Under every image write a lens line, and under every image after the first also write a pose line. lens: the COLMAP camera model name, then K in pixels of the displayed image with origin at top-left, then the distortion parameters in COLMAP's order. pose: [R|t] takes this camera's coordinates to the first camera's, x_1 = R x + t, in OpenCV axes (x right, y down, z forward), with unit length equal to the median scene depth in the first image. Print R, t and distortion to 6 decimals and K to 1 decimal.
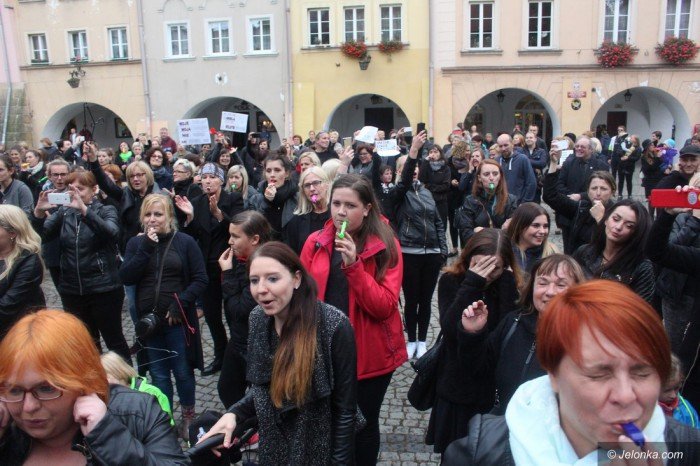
lens RADIAL K [[573.8, 0, 350.0], [0, 573.8, 233.0], [0, 0, 1]] dist [-0.149786, 0.119271]
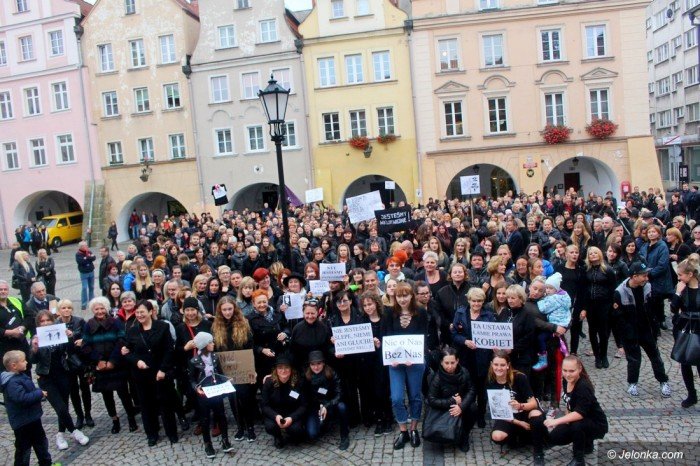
lens RADIAL K [[573.5, 0, 349.5], [0, 573.5, 238.7], [0, 0, 1]] dist [-0.158082, 0.131585]
pose [[0.998142, -0.058738, -0.016216, -0.006669], [0.056875, 0.993552, -0.098083, 0.028307], [0.021873, 0.096978, 0.995046, -0.305349]]
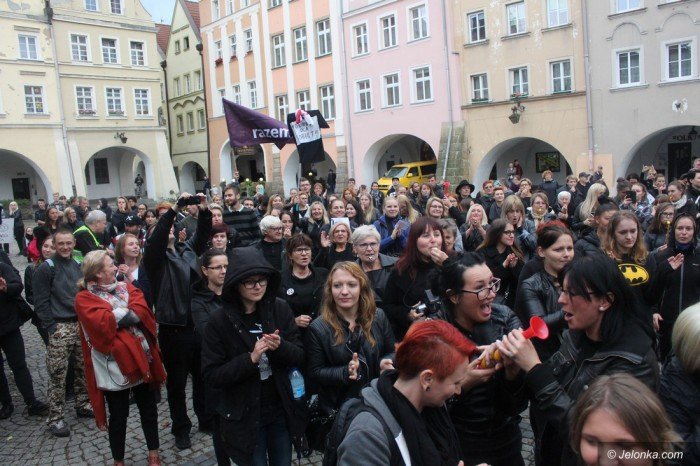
lens RADIAL K [[572.4, 0, 351.0], [0, 572.4, 235.3], [0, 0, 1]] dist [-0.150457, 0.119582]
pose [[0.826988, 0.034036, -0.561188, -0.172269], [-0.066611, 0.997067, -0.037689, 0.000785], [0.558259, 0.068550, 0.826830, -0.004473]]
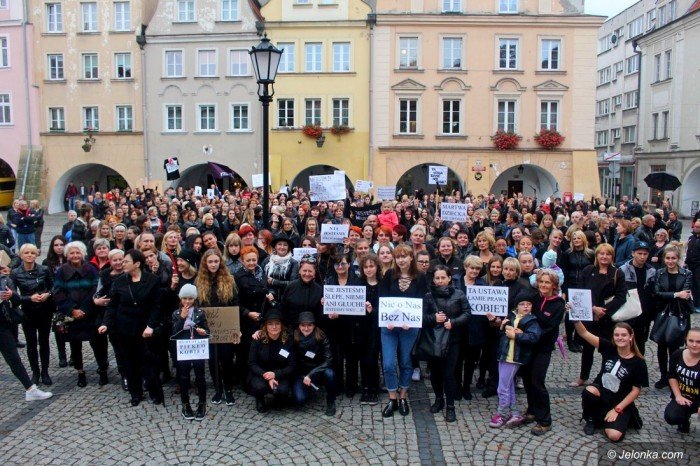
lens RADIAL K [[572.4, 0, 351.0], [0, 572.4, 235.3], [0, 0, 1]] dist [-0.150457, 0.119582]
pose [[0.994668, 0.016201, 0.101847, -0.034467], [-0.006373, 0.995353, -0.096087, 0.042554], [-0.102930, 0.094925, 0.990149, -0.295346]]
